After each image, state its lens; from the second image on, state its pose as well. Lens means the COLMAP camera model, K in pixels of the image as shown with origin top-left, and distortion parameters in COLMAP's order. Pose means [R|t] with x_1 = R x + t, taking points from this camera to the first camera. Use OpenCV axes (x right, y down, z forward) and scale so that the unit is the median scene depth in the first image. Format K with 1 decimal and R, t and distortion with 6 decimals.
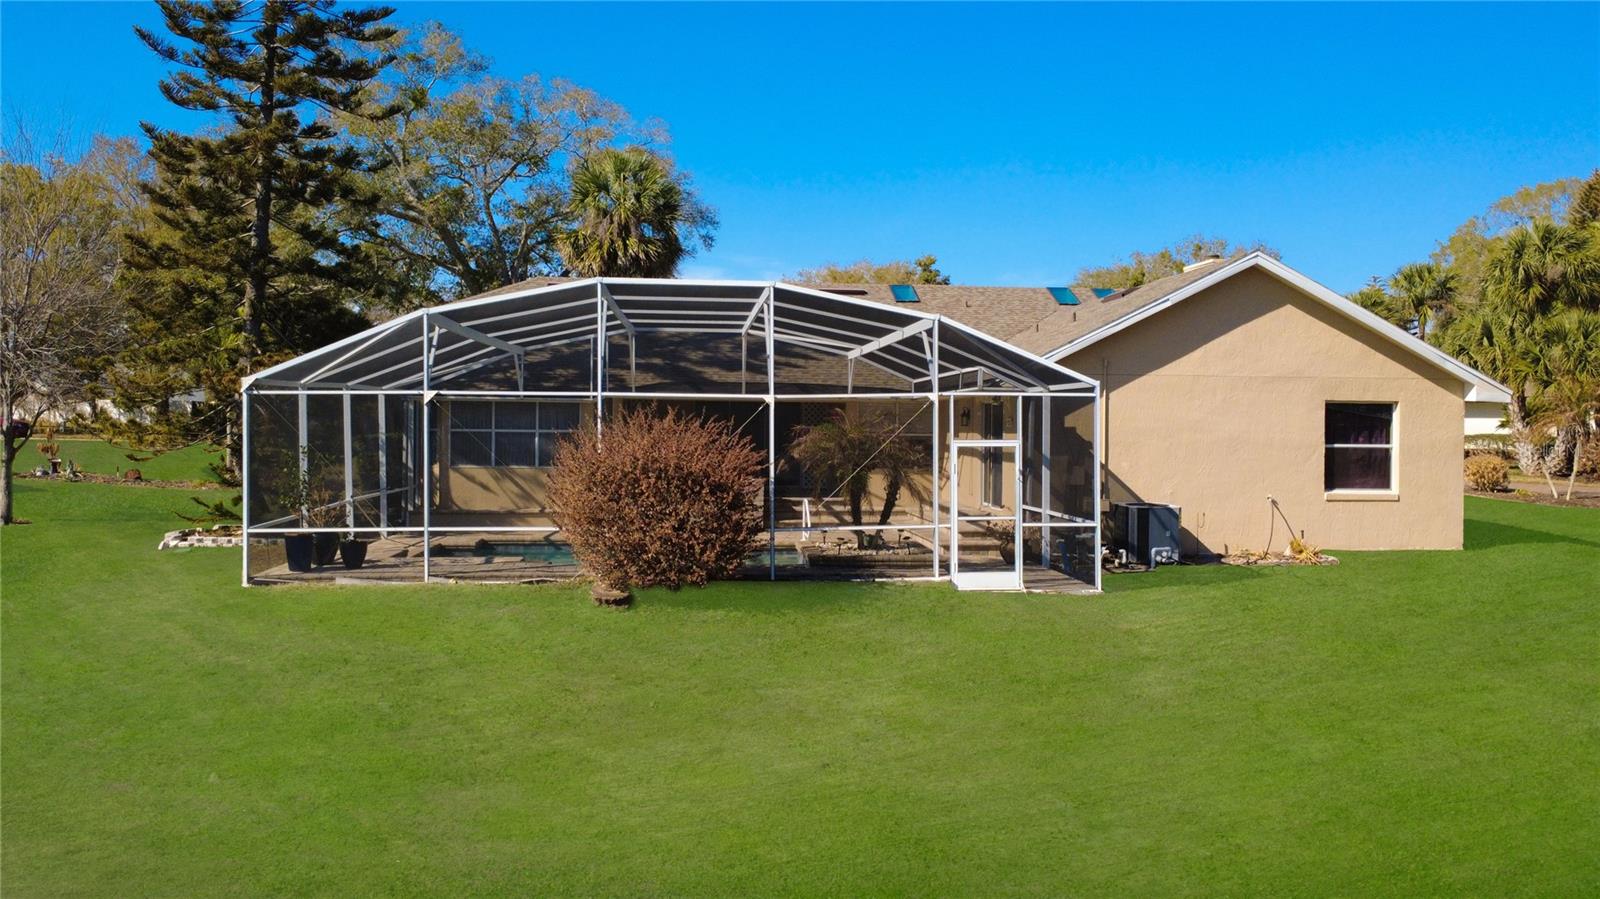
lens RADIAL K [[1229.4, 0, 821.5], [0, 1229.4, 473.6], [0, 0, 1]] dist [-0.004658, 0.004095]
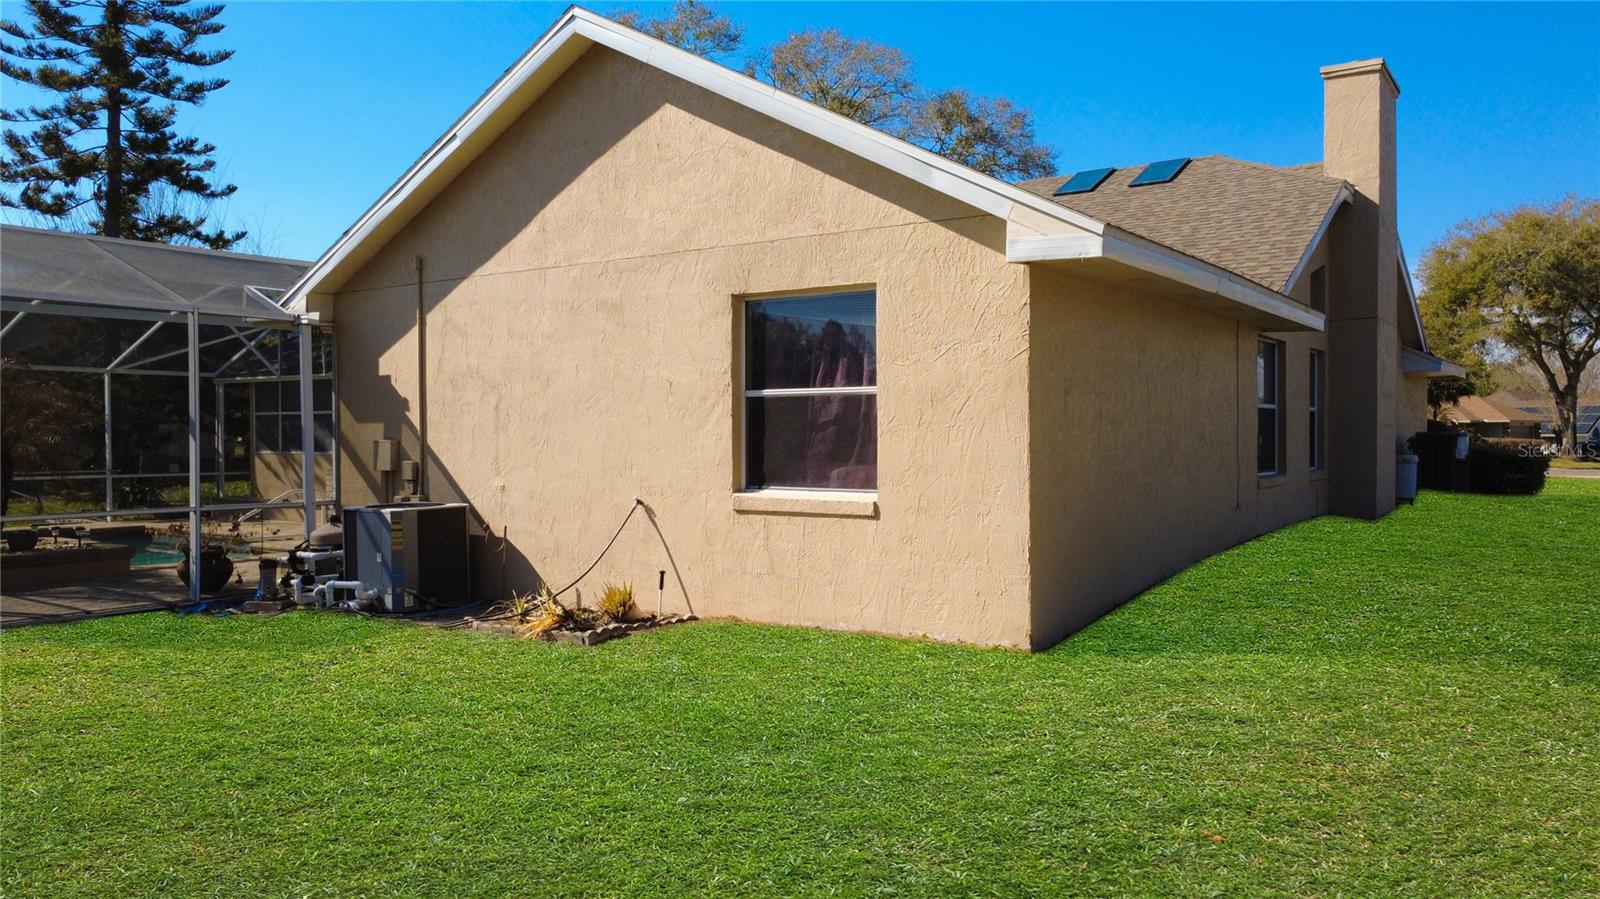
lens RADIAL K [[1229.4, 0, 821.5], [0, 1229.4, 473.6], [0, 0, 1]] dist [-0.004658, 0.004095]
pose [[0.728630, 0.009486, -0.684842, 0.749629], [-0.022118, 0.999708, -0.009685, 0.011393], [0.684550, 0.022204, 0.728627, 0.684471]]
